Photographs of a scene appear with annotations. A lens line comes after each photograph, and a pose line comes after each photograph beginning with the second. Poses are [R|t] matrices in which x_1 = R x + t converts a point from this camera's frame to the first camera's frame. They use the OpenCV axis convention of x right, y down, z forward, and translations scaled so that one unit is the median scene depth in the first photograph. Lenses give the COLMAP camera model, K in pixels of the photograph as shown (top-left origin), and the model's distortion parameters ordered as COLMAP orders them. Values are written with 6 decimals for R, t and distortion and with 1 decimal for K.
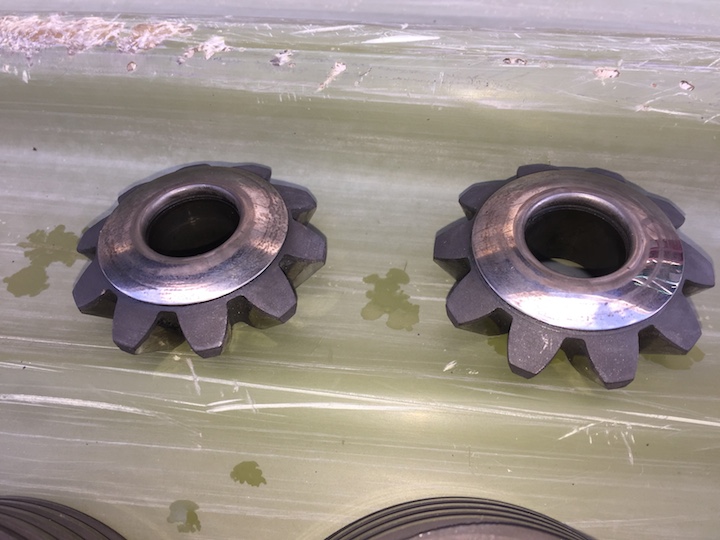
lens RADIAL K [[613.4, 0, 361.0], [0, 613.4, 270.7], [0, 0, 1]] dist [0.017107, -0.001534]
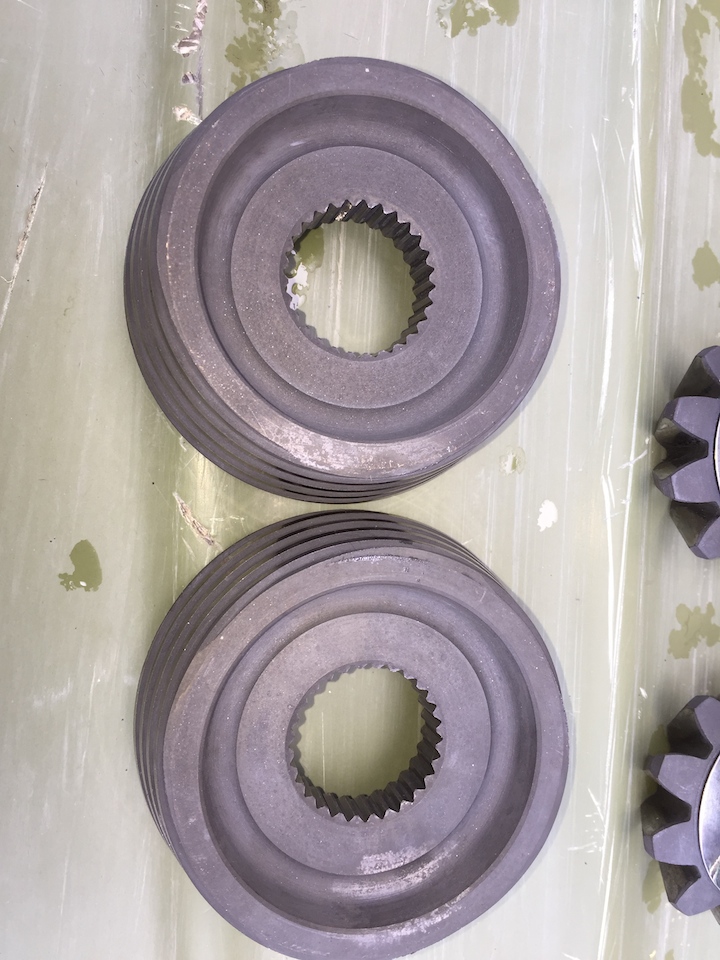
lens RADIAL K [[817.8, 0, 360.9], [0, 817.8, 478.6], [0, 0, 1]] dist [0.017107, -0.001534]
pose [[0.020758, 0.996998, 0.074595, -0.356159], [-0.984178, 0.007245, 0.177034, 0.386665], [0.175962, -0.077090, 0.981374, -0.503952]]
